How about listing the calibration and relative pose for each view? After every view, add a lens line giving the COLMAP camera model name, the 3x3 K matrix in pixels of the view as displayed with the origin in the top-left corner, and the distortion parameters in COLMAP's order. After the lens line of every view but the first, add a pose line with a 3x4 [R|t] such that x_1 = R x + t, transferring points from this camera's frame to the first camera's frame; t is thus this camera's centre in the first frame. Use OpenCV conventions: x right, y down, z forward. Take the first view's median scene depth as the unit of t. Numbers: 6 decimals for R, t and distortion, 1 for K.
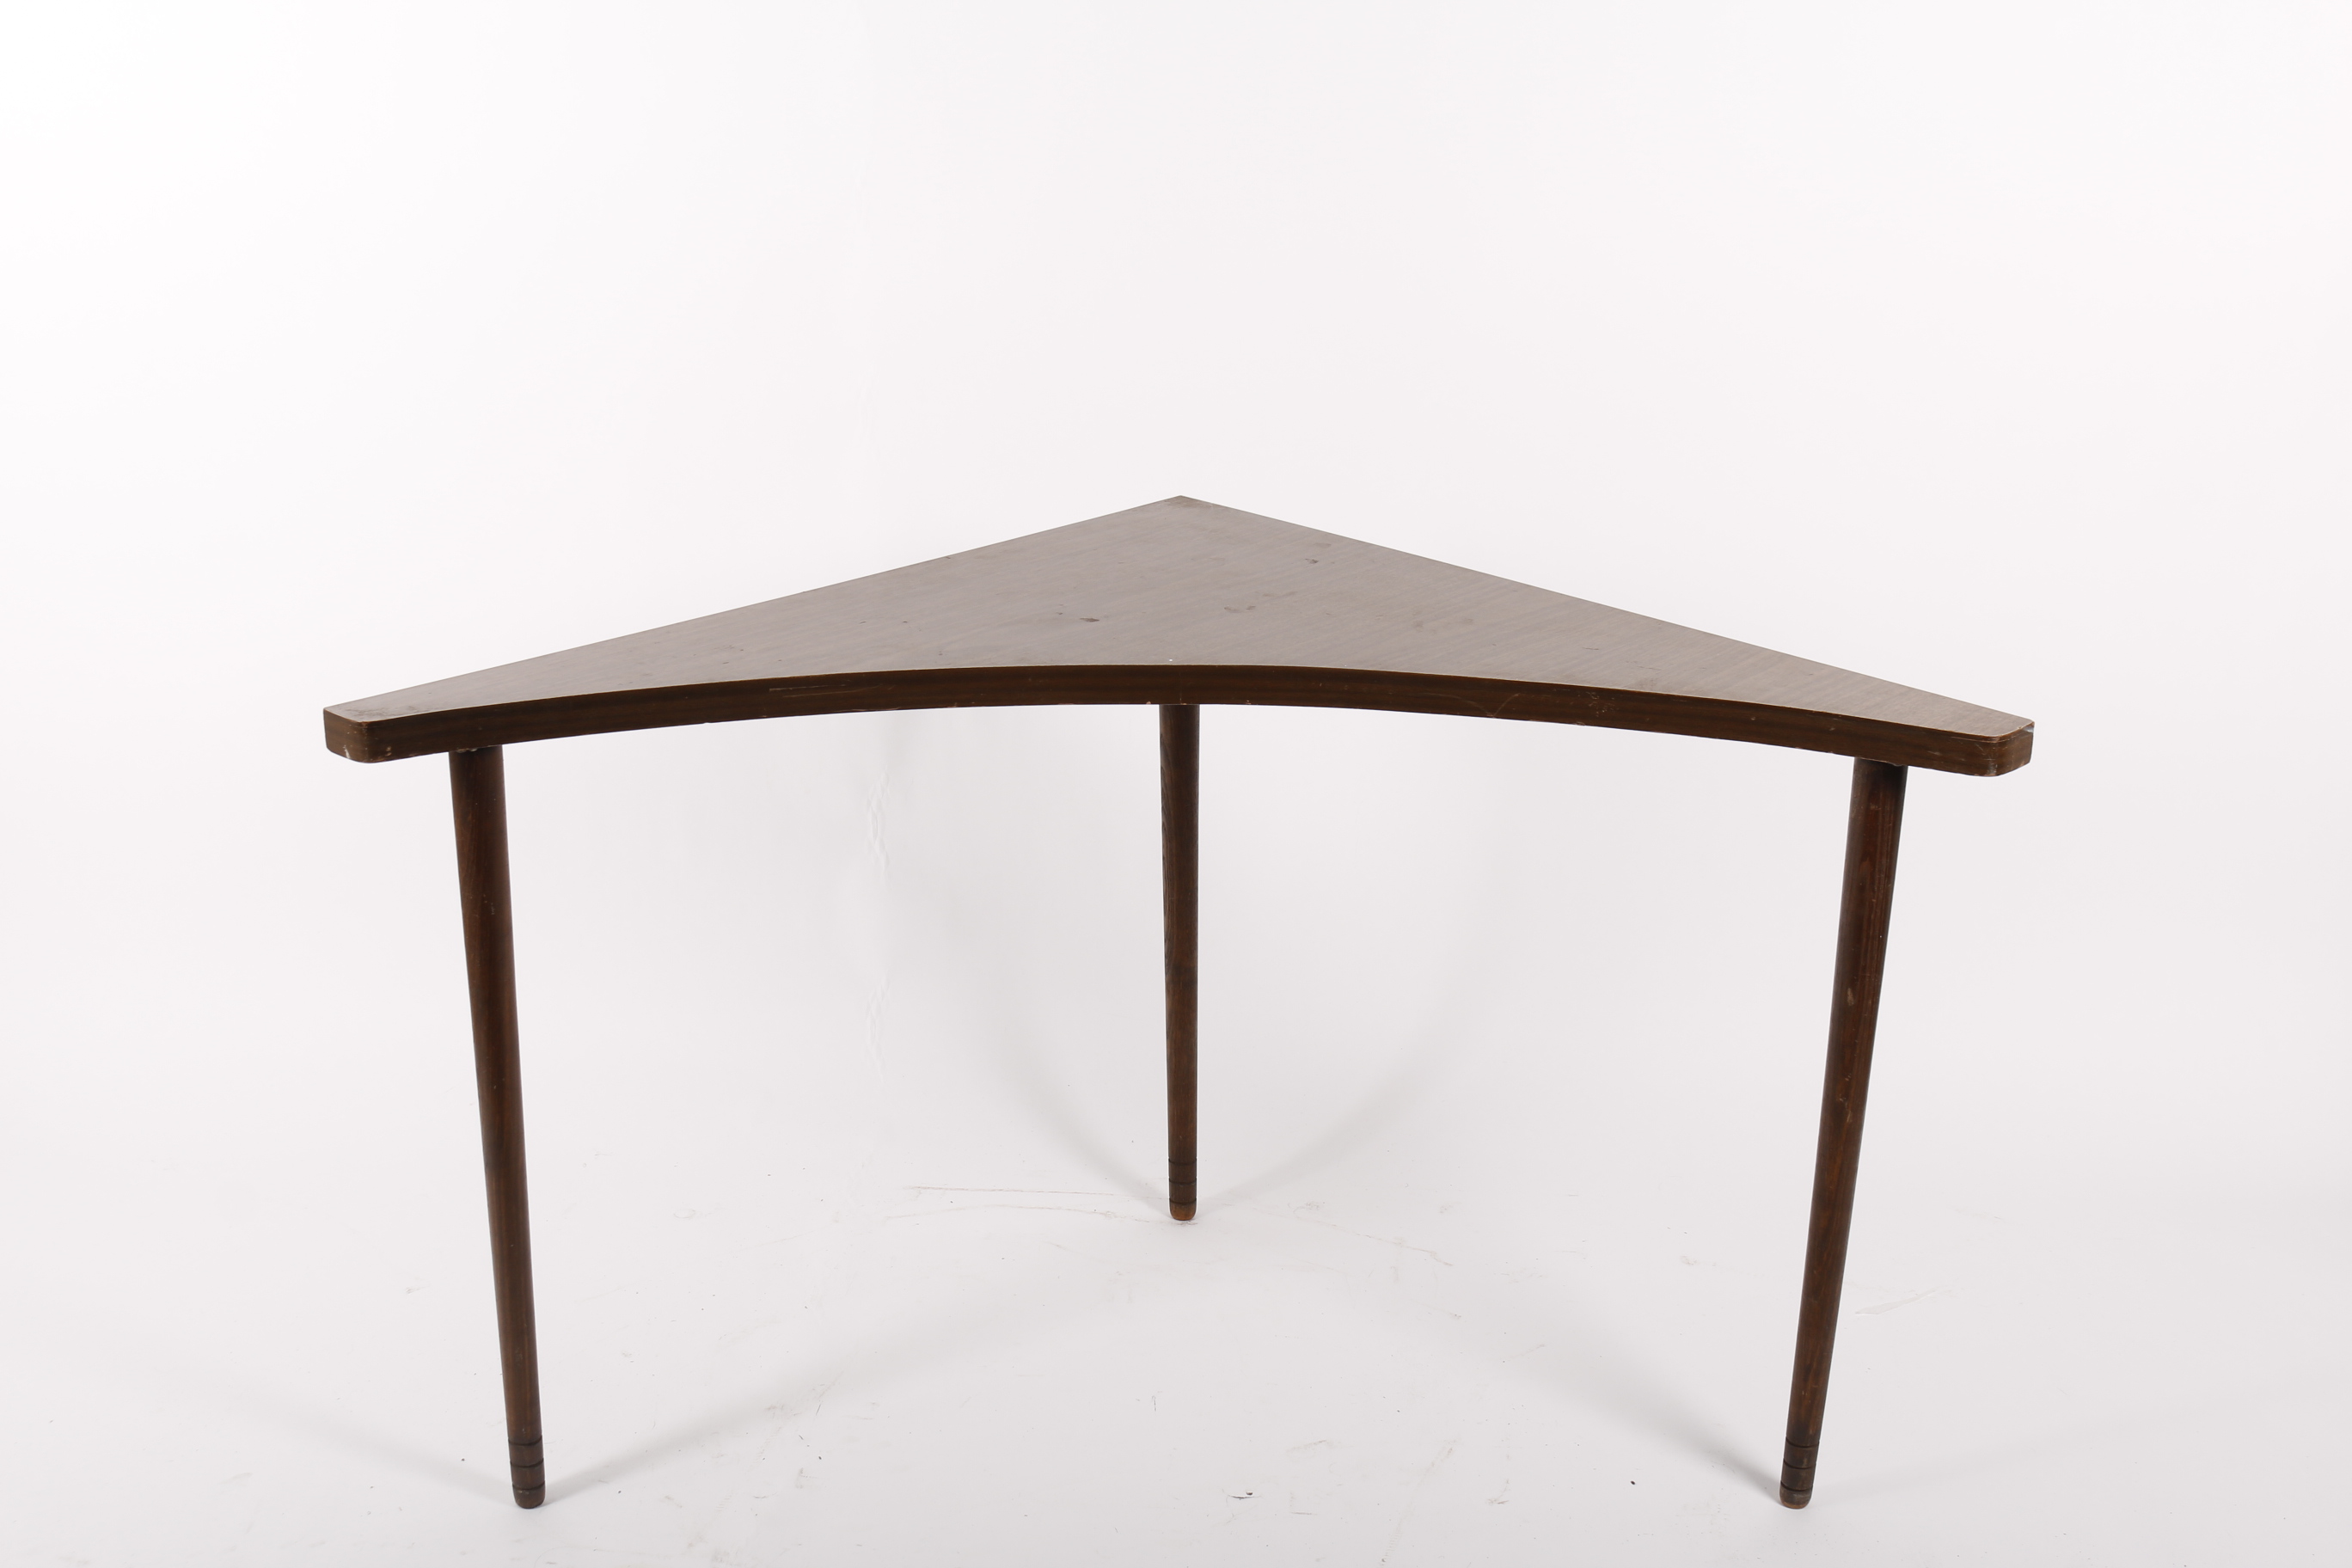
lens RADIAL K [[3164.3, 0, 1176.0], [0, 3164.3, 784.0], [0, 0, 1]] dist [-0.026755, -0.010525]
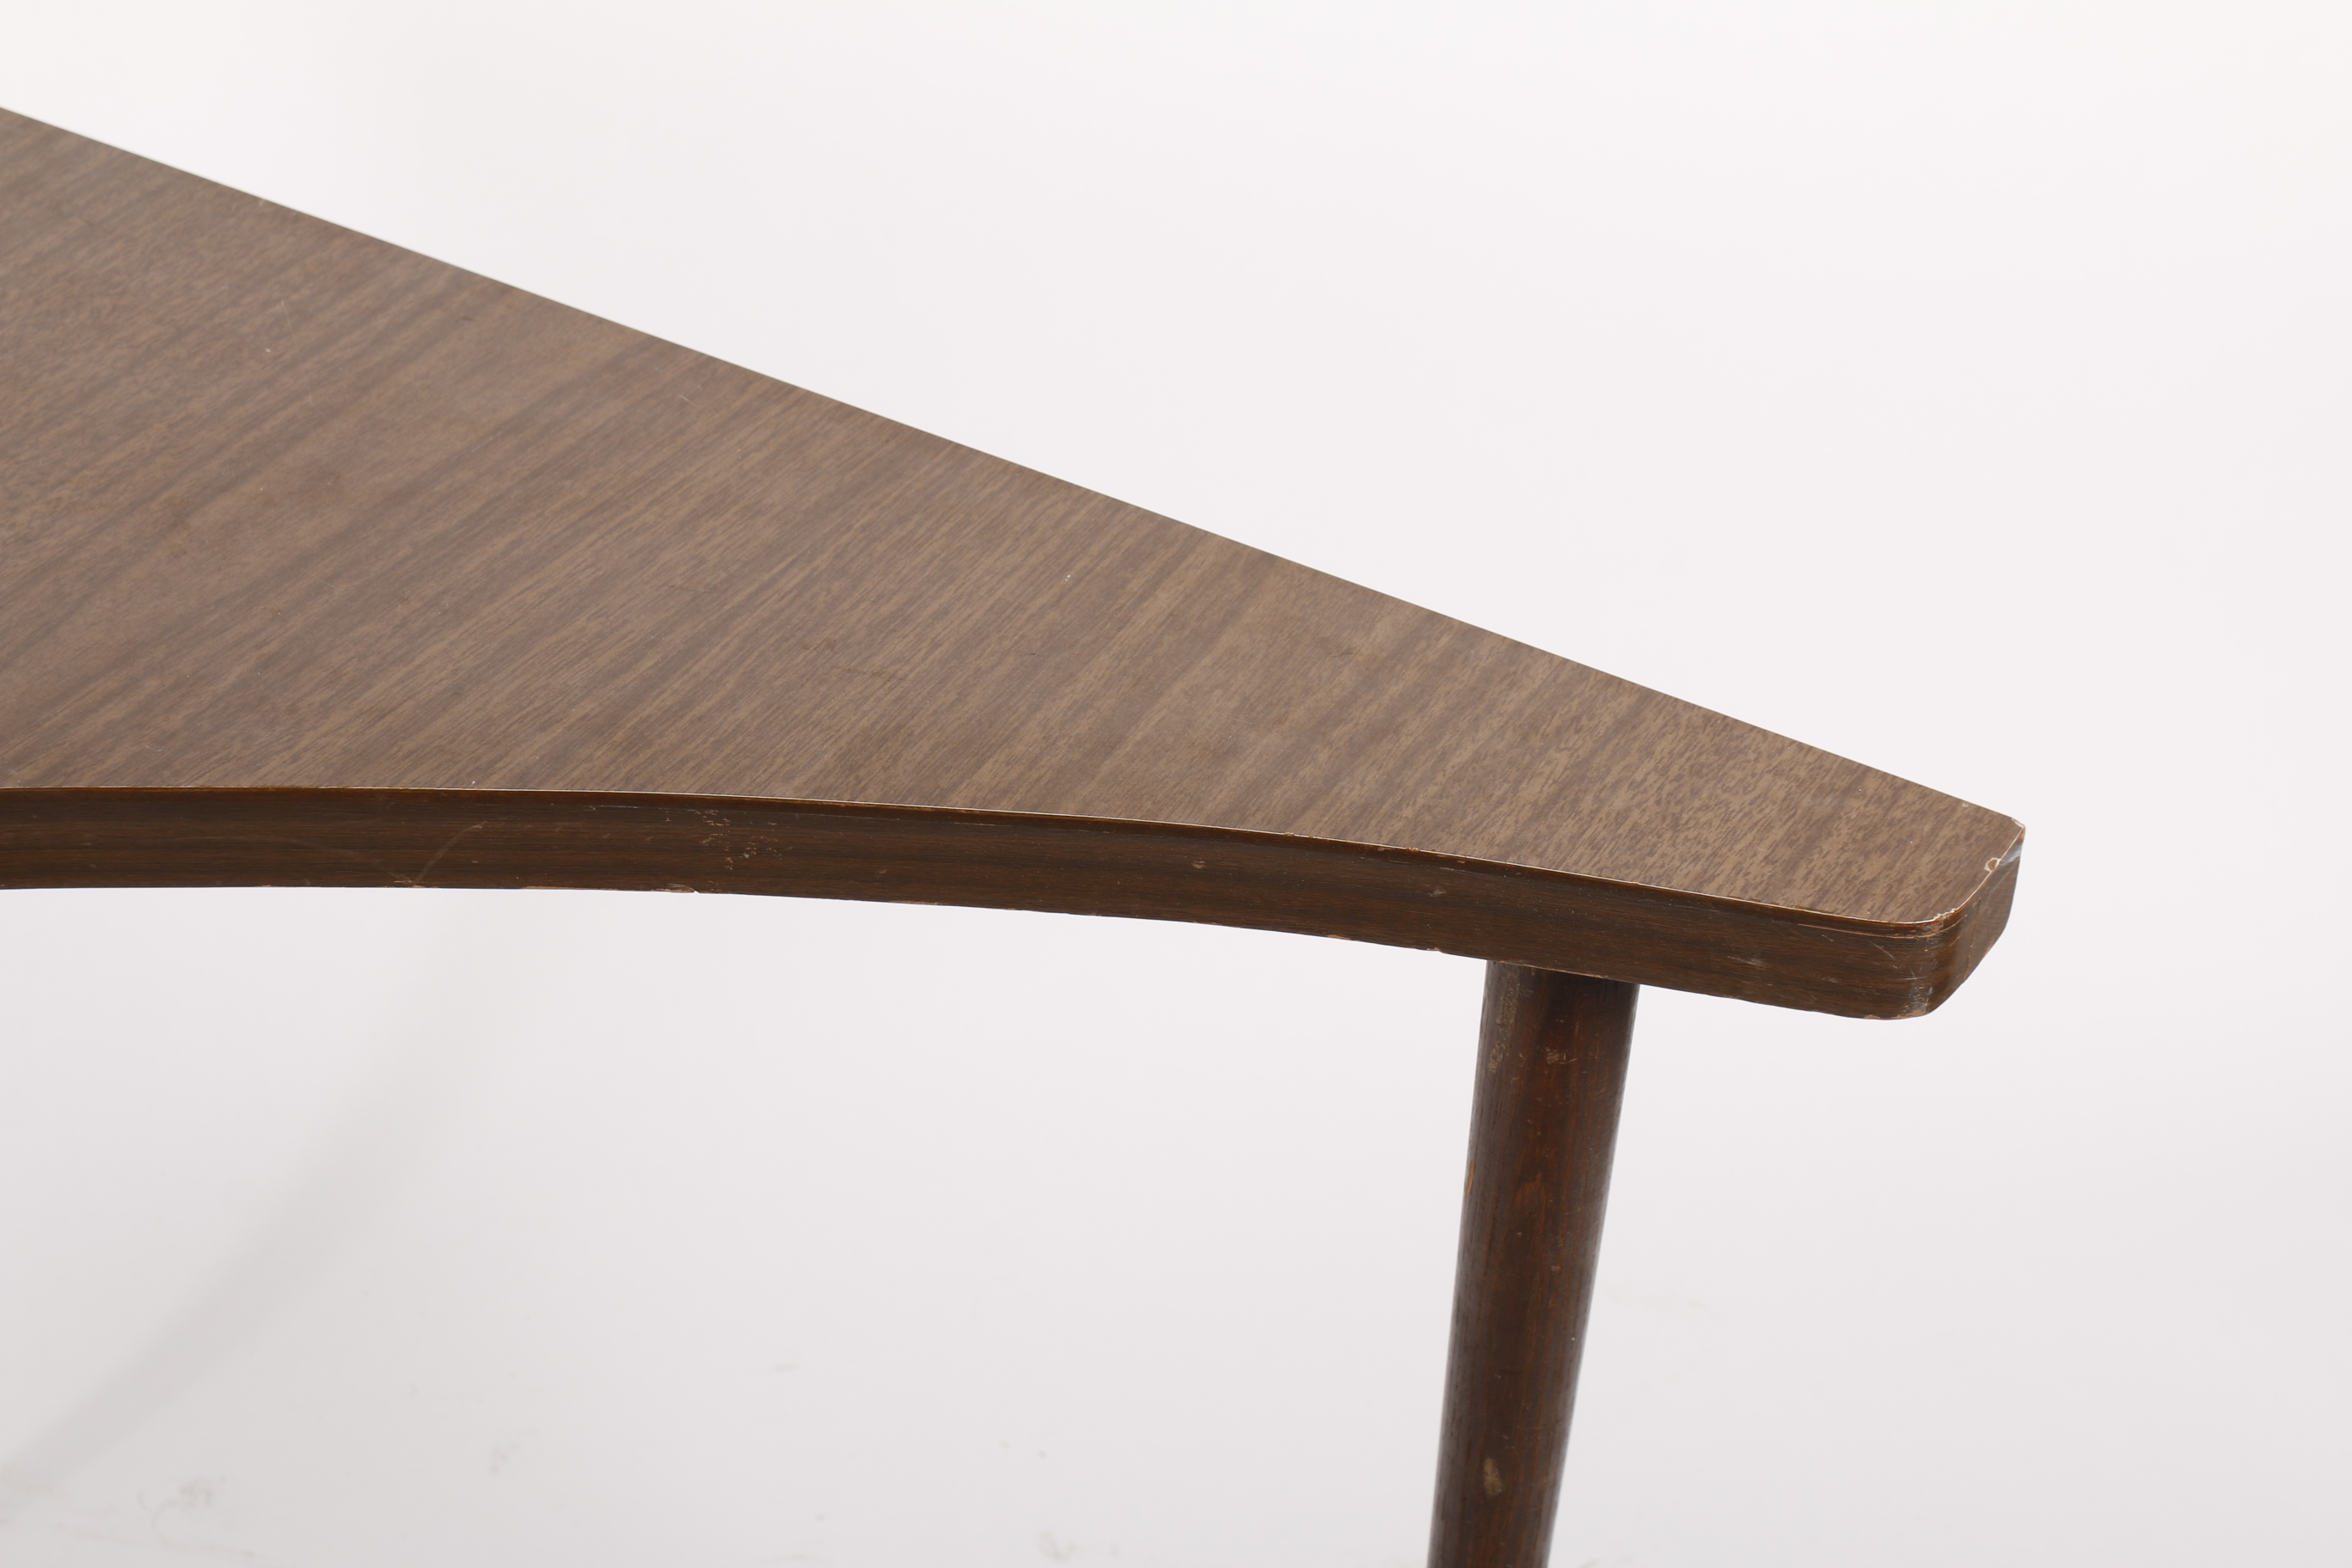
lens RADIAL K [[4210.5, 0, 1176.0], [0, 4210.5, 784.0], [0, 0, 1]] dist [-0.001226, 0.001607]
pose [[0.973196, -0.121220, 0.195436, 0.092712], [0.060963, 0.955385, 0.289004, -0.151726], [-0.221750, -0.269343, 0.937167, 0.574700]]
